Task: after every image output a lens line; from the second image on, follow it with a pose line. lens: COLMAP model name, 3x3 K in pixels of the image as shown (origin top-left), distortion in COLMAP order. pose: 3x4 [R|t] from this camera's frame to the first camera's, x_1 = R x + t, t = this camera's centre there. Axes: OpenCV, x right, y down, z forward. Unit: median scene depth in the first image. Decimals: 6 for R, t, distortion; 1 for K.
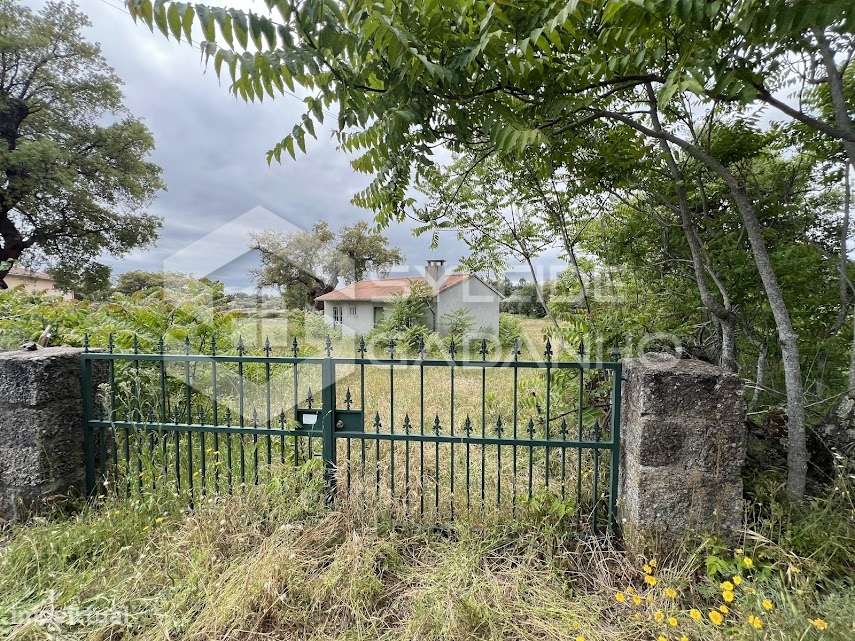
lens RADIAL K [[1040.5, 0, 427.5], [0, 1040.5, 320.5], [0, 0, 1]] dist [-0.016532, -0.001786]
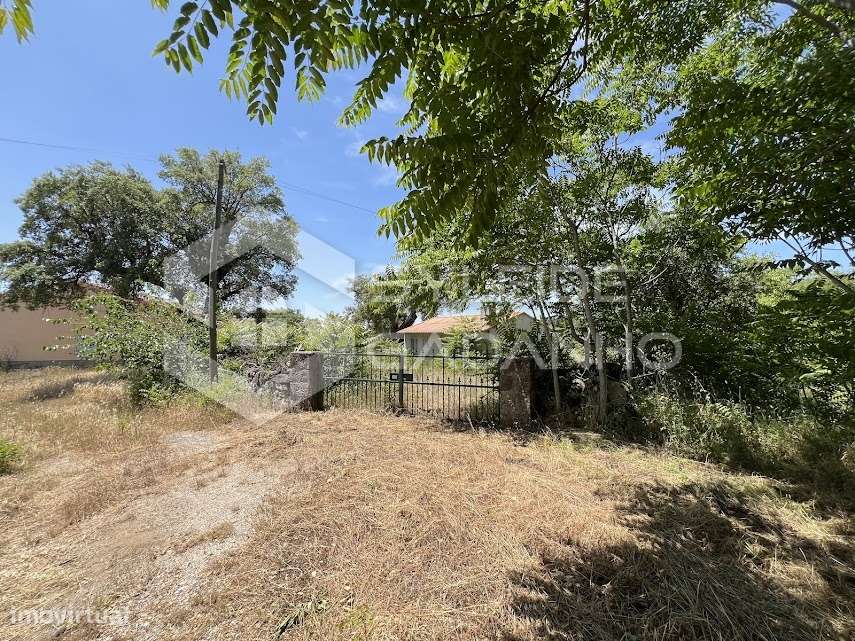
lens RADIAL K [[1040.5, 0, 427.5], [0, 1040.5, 320.5], [0, 0, 1]] dist [-0.016532, -0.001786]
pose [[0.996371, 0.034498, -0.077809, 0.058179], [-0.036927, 0.998868, -0.029988, 0.005958], [0.076686, 0.032752, 0.996517, -0.553895]]
